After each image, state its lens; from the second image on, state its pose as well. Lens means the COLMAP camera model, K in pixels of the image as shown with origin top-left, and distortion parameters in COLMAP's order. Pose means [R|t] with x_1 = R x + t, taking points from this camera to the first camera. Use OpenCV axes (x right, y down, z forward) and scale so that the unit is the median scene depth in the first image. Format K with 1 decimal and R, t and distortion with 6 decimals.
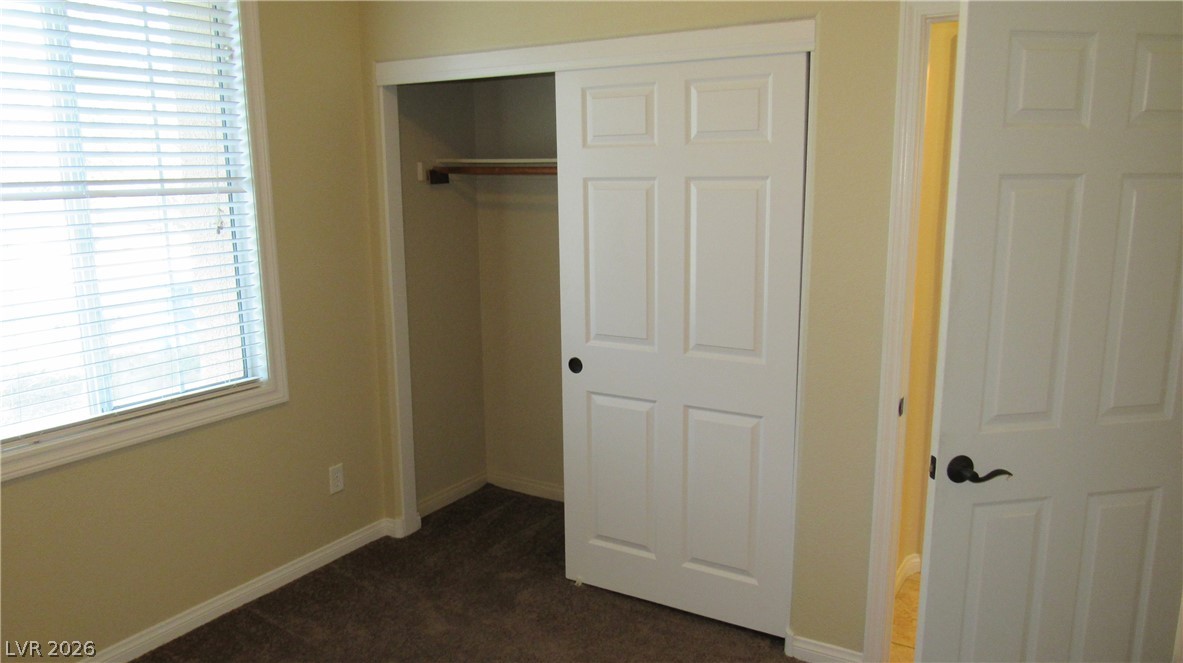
lens RADIAL K [[865.0, 0, 590.8], [0, 865.0, 339.3], [0, 0, 1]] dist [0.000170, 0.002058]
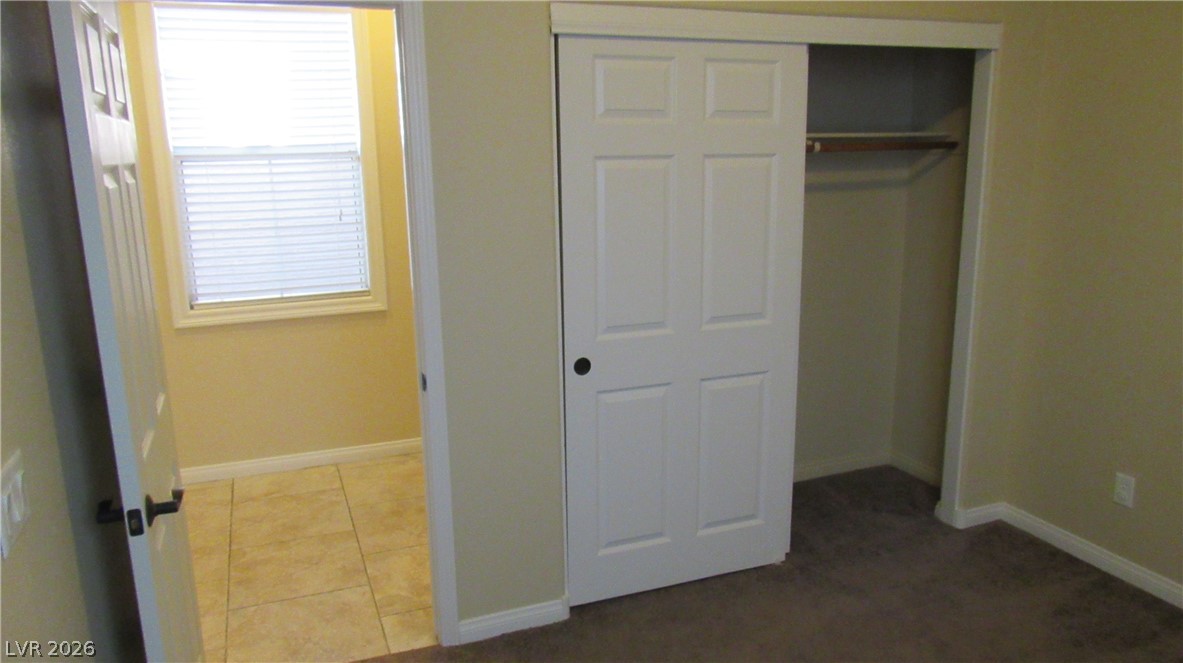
lens RADIAL K [[865.0, 0, 590.8], [0, 865.0, 339.3], [0, 0, 1]] dist [0.000170, 0.002058]
pose [[0.598398, -0.168637, 0.783250, -0.803042], [0.158340, 0.983208, 0.090718, -0.087965], [-0.785397, 0.069734, 0.615052, 0.496451]]
